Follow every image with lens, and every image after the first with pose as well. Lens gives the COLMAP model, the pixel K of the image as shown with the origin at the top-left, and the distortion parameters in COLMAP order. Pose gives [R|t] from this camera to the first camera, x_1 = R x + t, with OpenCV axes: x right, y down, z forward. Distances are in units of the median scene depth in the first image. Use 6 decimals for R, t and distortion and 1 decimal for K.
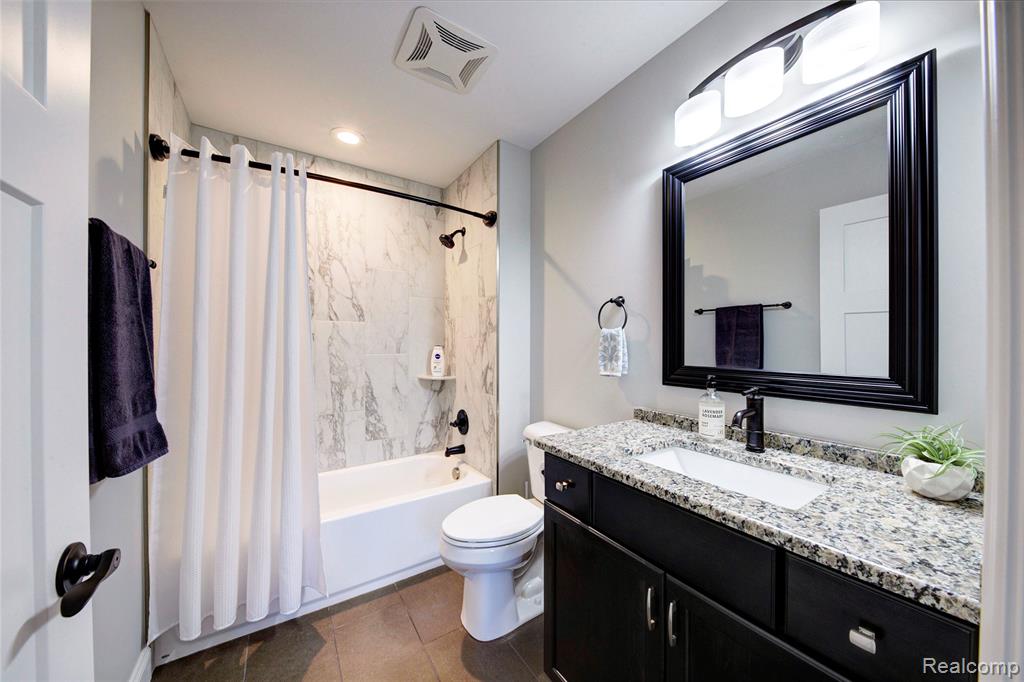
lens RADIAL K [[353.4, 0, 511.6], [0, 353.4, 342.5], [0, 0, 1]] dist [-0.000897, -0.003012]
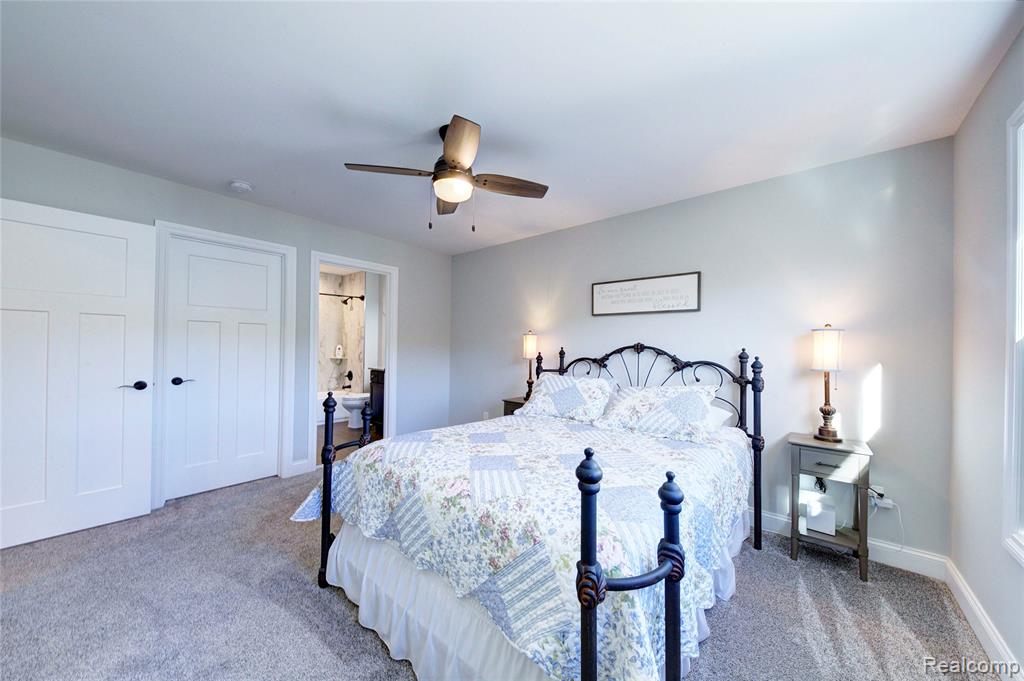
lens RADIAL K [[353.4, 0, 510.7], [0, 353.4, 341.8], [0, 0, 1]] dist [-0.000897, -0.003012]
pose [[0.962184, 0.015671, 0.271950, 0.258559], [-0.013927, 0.999868, -0.008342, -0.004214], [-0.272045, 0.004239, 0.962275, -1.631136]]
